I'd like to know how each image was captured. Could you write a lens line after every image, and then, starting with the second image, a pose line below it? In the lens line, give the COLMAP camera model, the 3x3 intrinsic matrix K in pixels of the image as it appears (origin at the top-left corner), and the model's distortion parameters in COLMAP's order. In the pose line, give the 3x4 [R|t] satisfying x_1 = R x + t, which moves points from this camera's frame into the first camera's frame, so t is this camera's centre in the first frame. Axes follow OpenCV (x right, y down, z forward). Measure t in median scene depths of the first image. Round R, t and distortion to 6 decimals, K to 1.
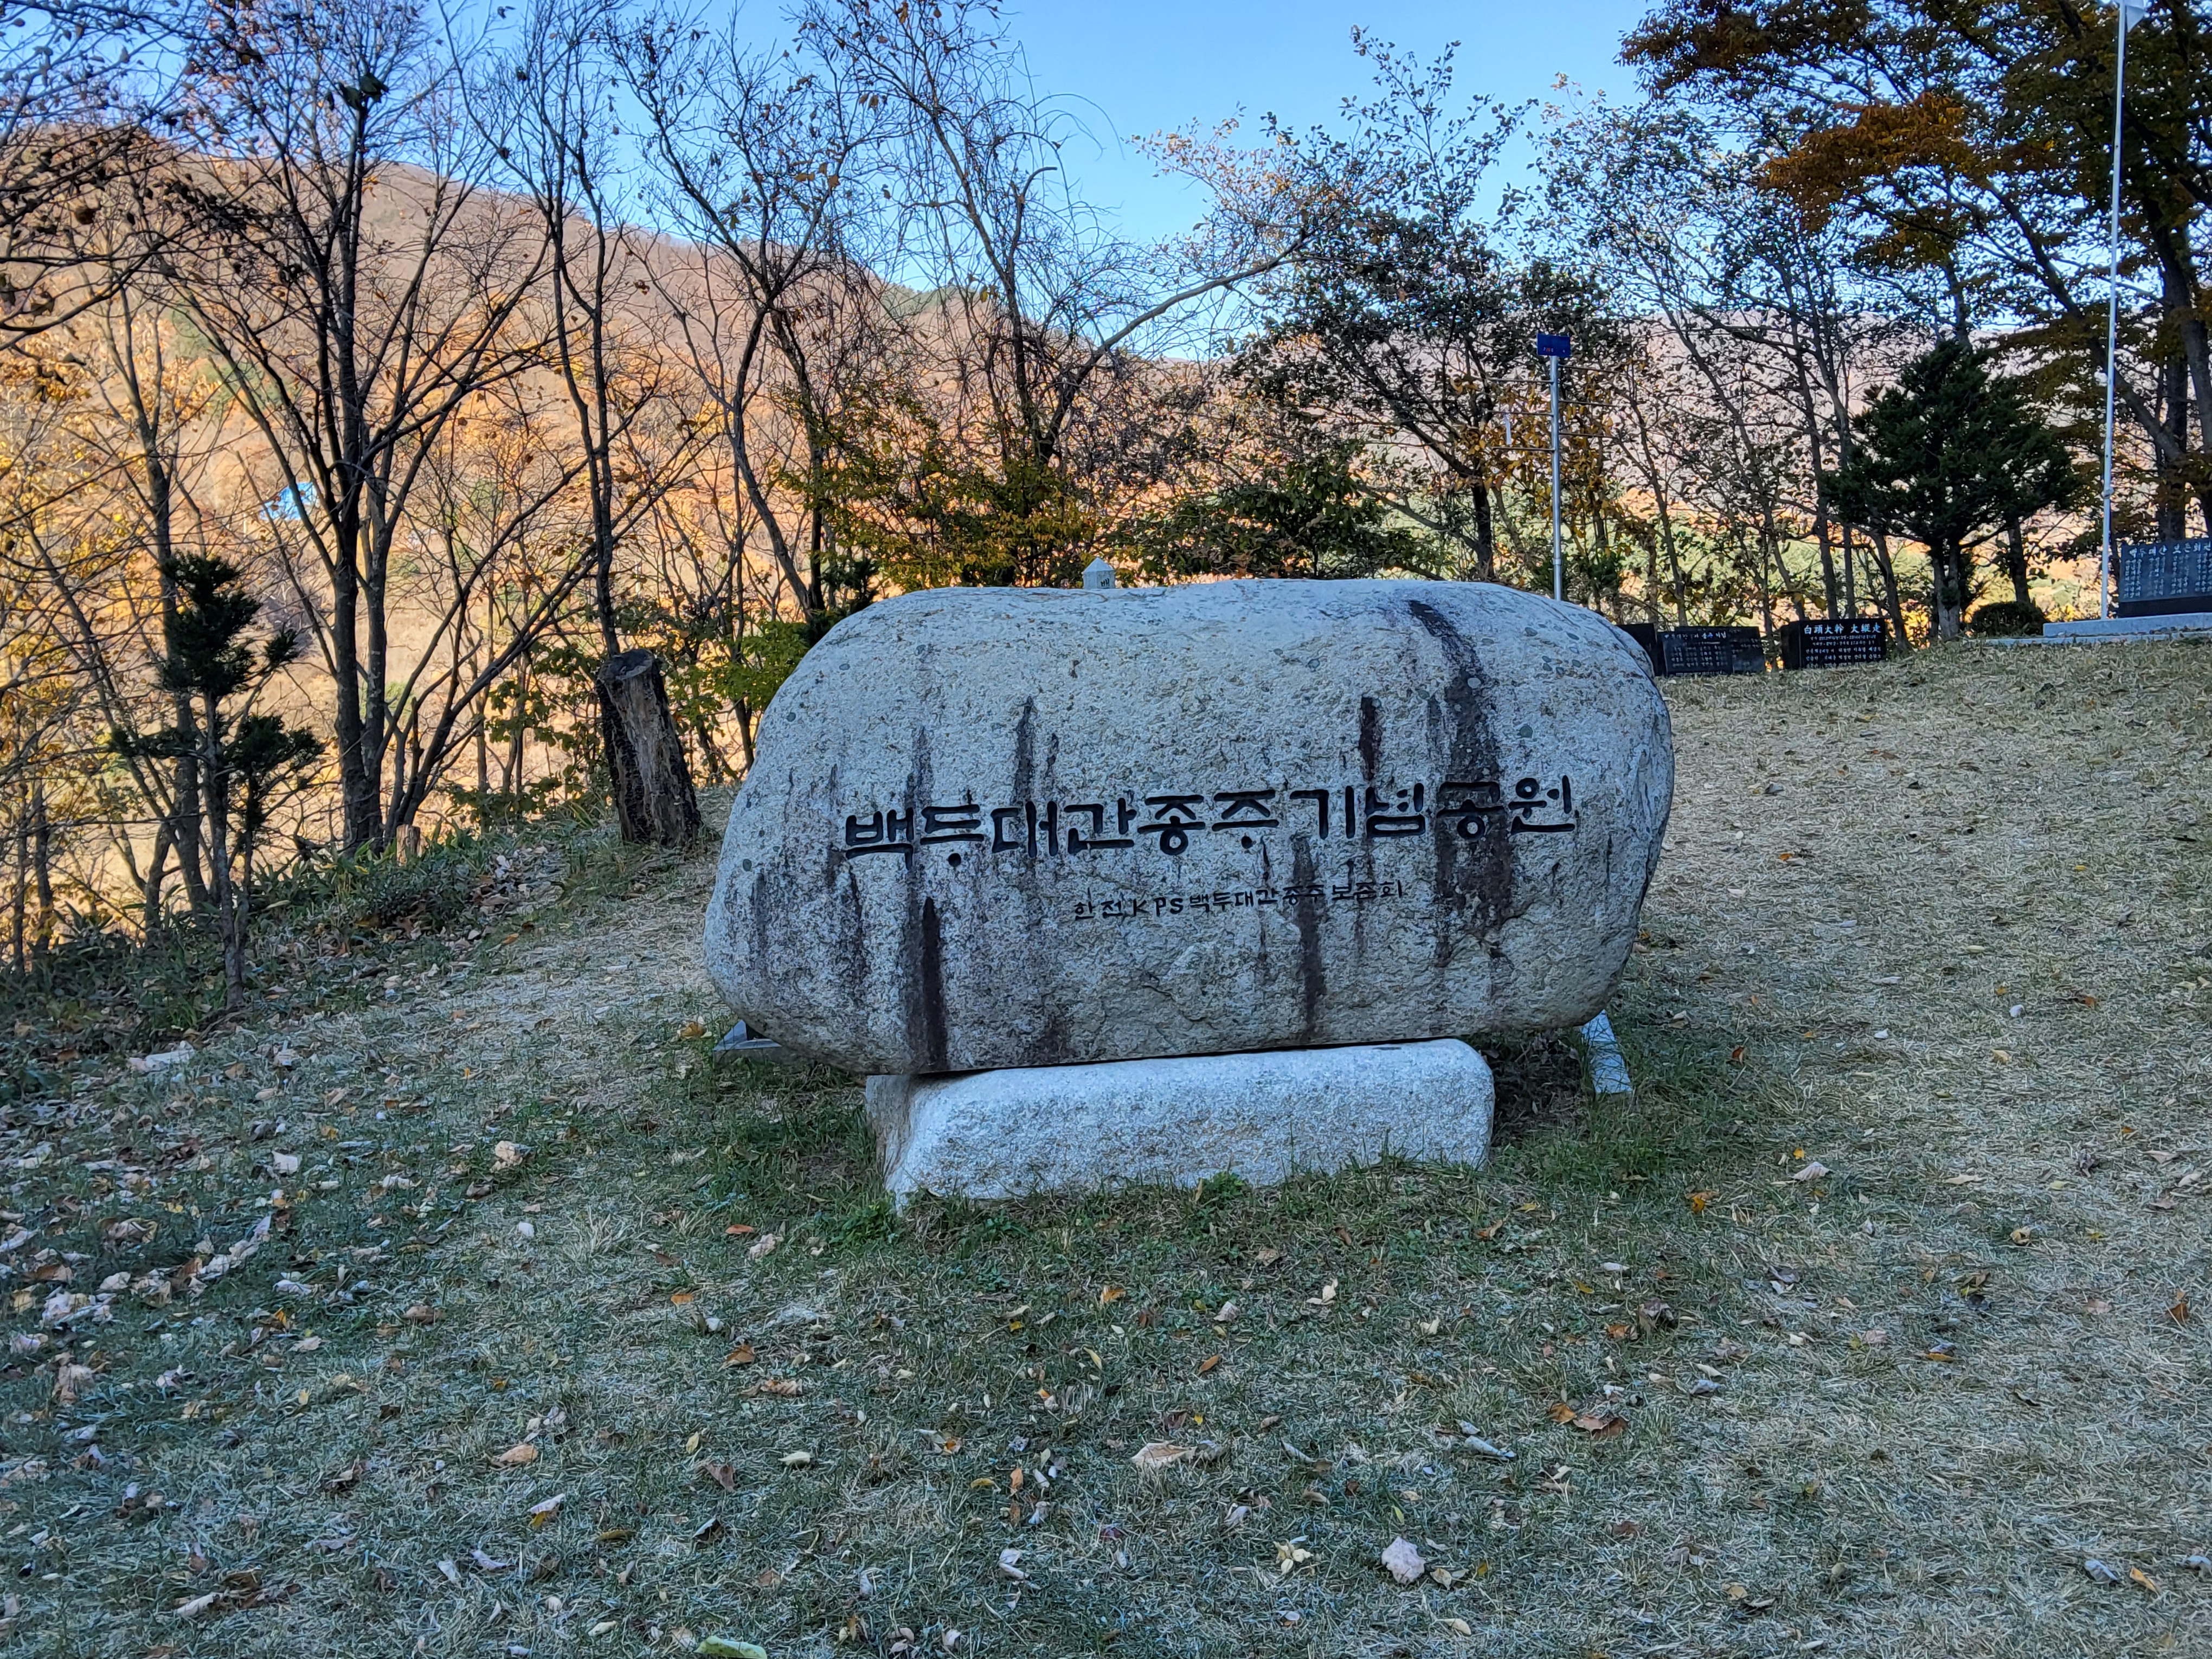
lens RADIAL K [[2168.5, 0, 1107.9], [0, 2168.5, 831.1], [0, 0, 1]] dist [0.016035, 0.000000]
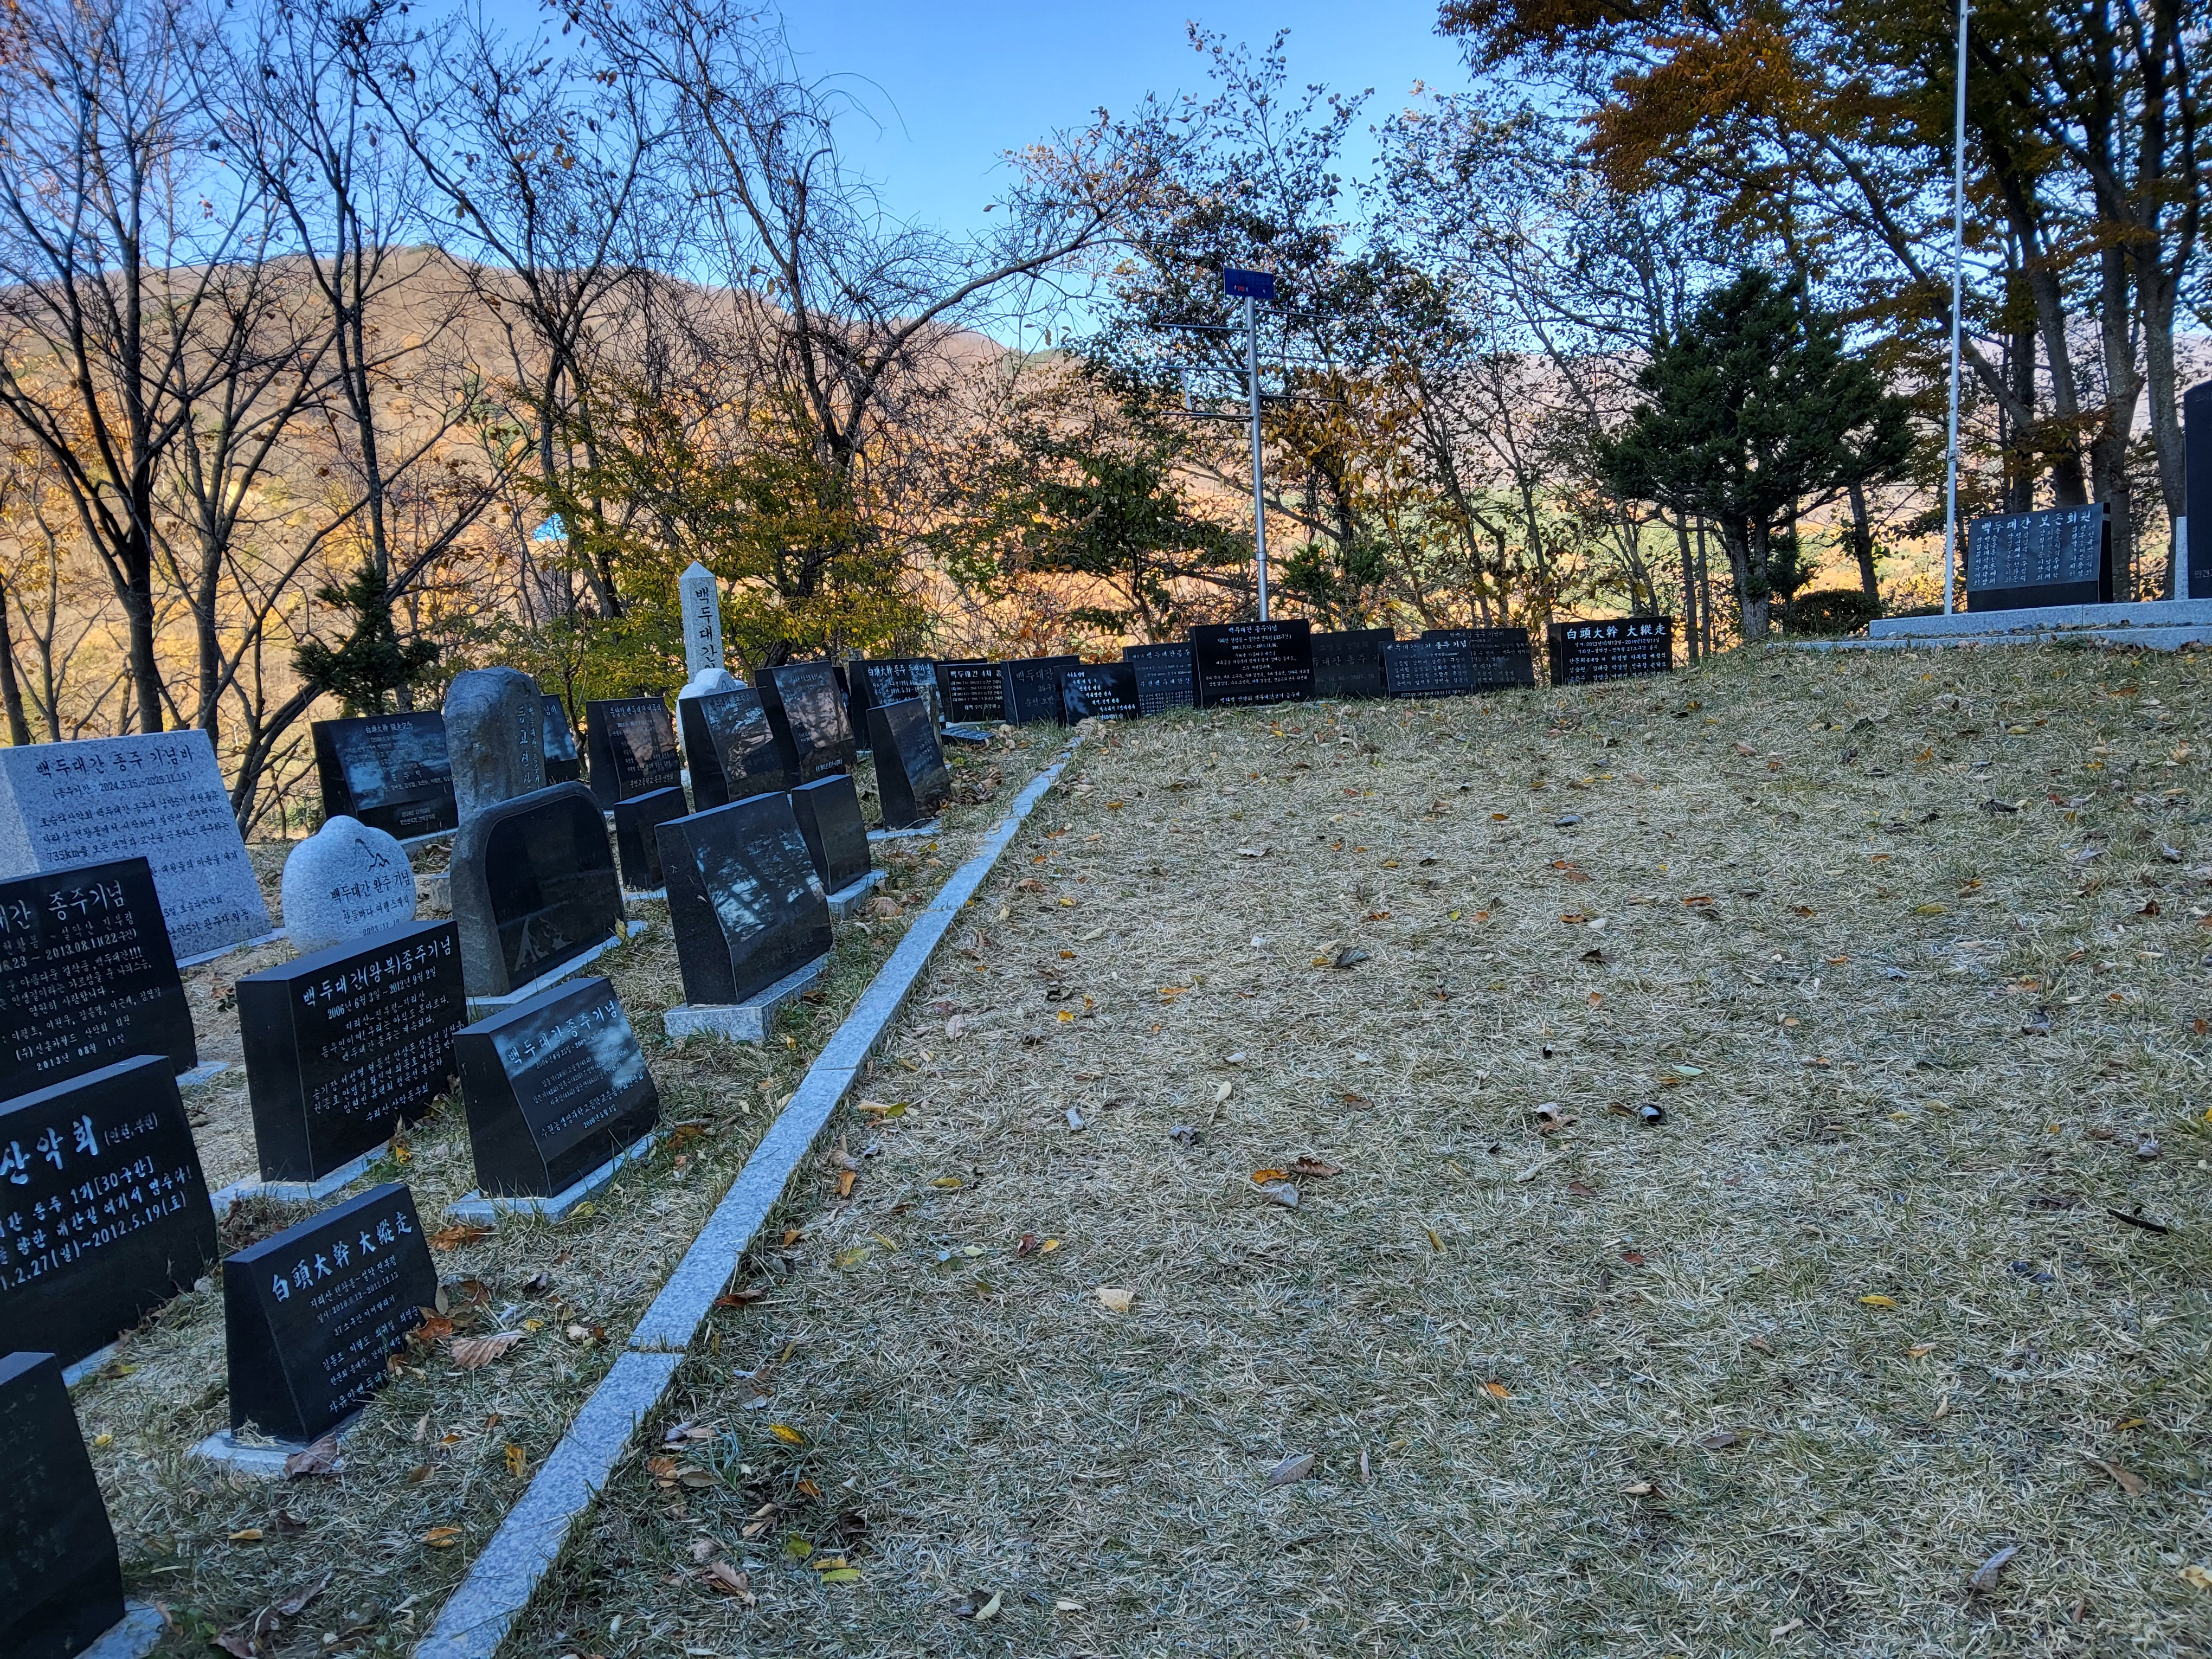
lens RADIAL K [[1667.8, 0, 1103.6], [0, 1667.8, 827.4], [0, 0, 1]] dist [-0.010677, -0.001741]
pose [[0.998920, -0.017526, -0.043023, 0.107812], [0.019096, 0.999156, 0.036356, -0.028790], [0.042350, -0.037138, 0.998412, 0.233558]]
